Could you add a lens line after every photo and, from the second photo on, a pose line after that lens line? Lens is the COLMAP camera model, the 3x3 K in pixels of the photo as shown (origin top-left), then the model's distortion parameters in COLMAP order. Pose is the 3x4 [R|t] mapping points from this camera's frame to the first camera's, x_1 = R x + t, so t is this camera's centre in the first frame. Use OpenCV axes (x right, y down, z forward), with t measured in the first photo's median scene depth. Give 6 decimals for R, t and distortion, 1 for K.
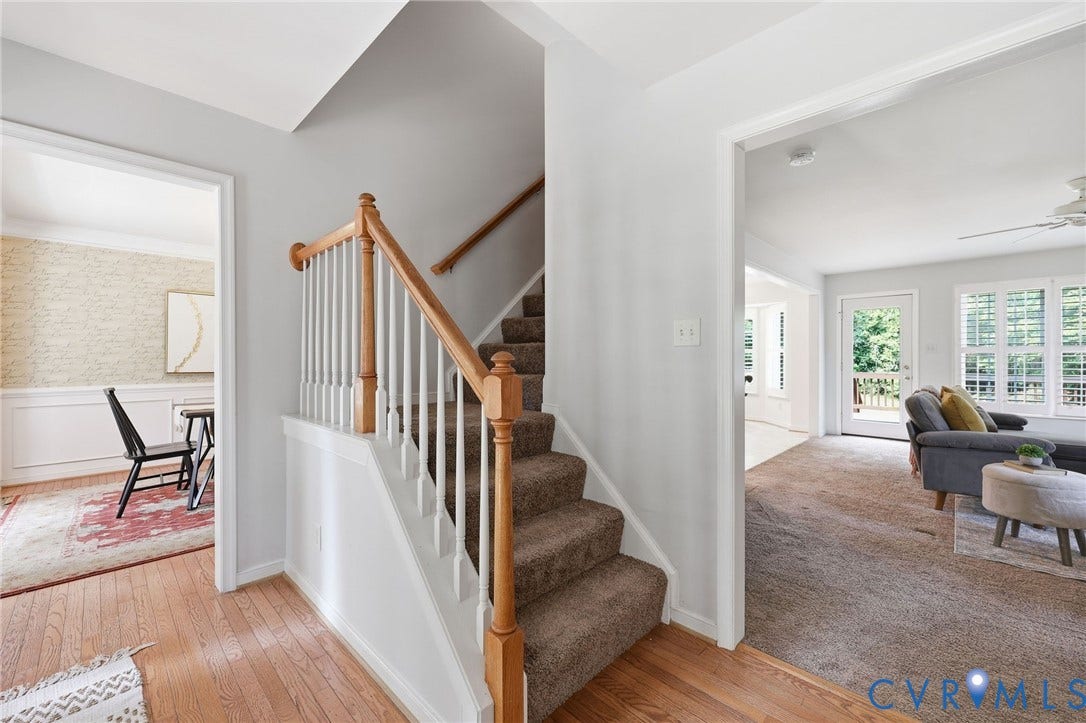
lens RADIAL K [[440.9, 0, 541.8], [0, 440.9, 356.4], [0, 0, 1]] dist [-0.000552, -0.000223]
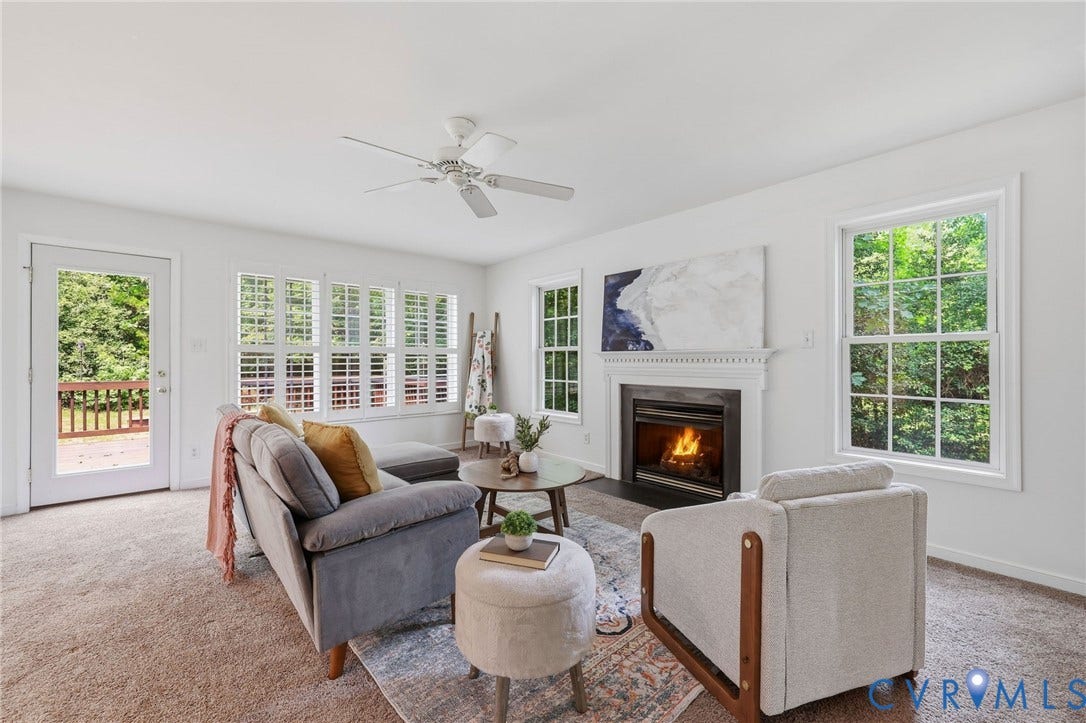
lens RADIAL K [[440.9, 0, 541.8], [0, 440.9, 356.4], [0, 0, 1]] dist [-0.000552, -0.000223]
pose [[0.079601, 0.008383, 0.996792, 0.224067], [-0.003158, 0.999962, -0.008157, 0.002931], [-0.996822, -0.002499, 0.079624, 0.377417]]
